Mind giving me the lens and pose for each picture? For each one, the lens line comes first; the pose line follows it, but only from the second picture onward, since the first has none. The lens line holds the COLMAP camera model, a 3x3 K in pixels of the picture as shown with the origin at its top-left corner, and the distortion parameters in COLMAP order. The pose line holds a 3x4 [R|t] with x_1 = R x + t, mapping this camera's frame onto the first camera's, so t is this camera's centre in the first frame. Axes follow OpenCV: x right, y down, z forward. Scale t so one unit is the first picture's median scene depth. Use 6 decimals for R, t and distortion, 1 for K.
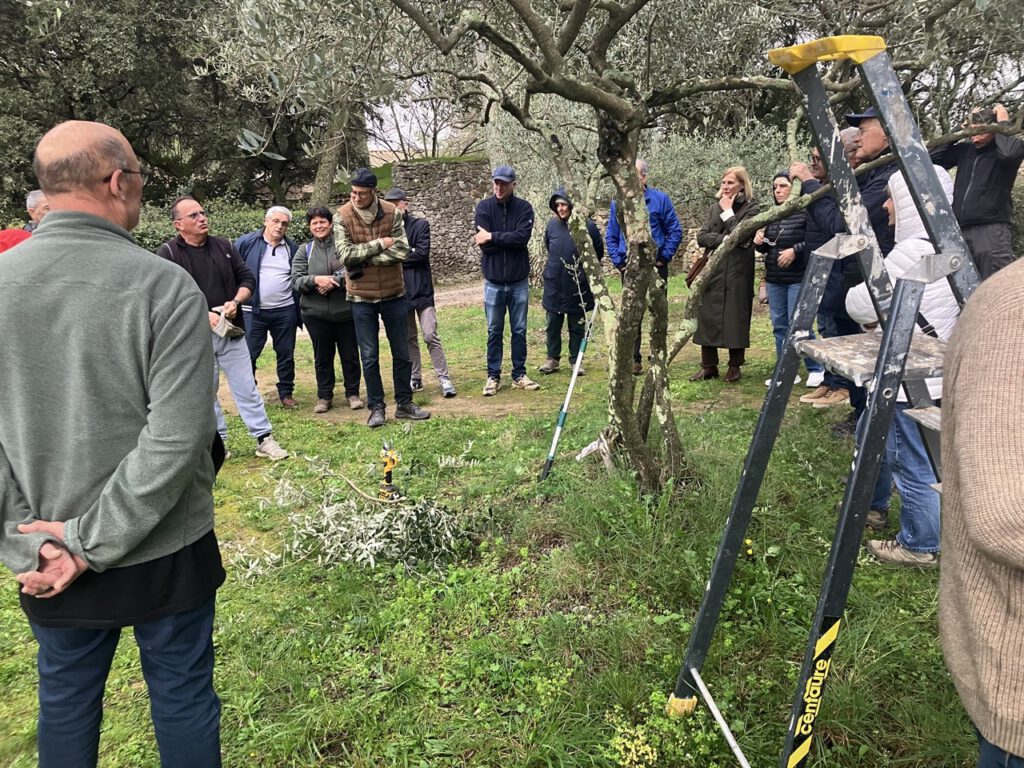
lens RADIAL K [[834.8, 0, 509.2], [0, 834.8, 382.6], [0, 0, 1]] dist [0.005417, -0.004411]
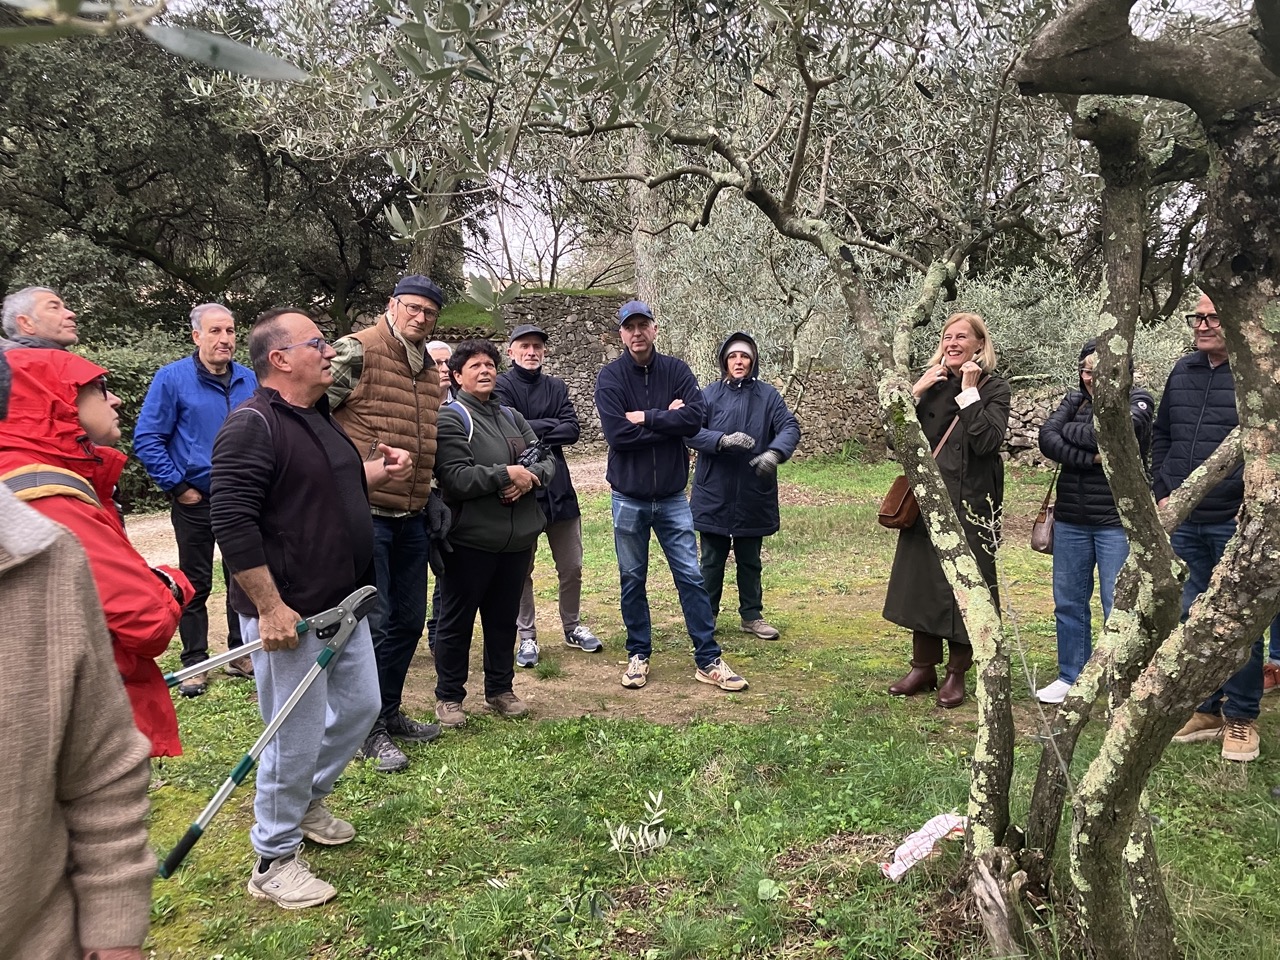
lens RADIAL K [[1043.5, 0, 678.8], [0, 1043.5, 459.2], [0, 0, 1]] dist [0.005417, -0.004411]
pose [[0.997387, 0.050891, 0.051269, -0.026241], [-0.044946, 0.992793, -0.111093, -0.023487], [-0.056553, 0.108499, 0.992487, 0.104478]]
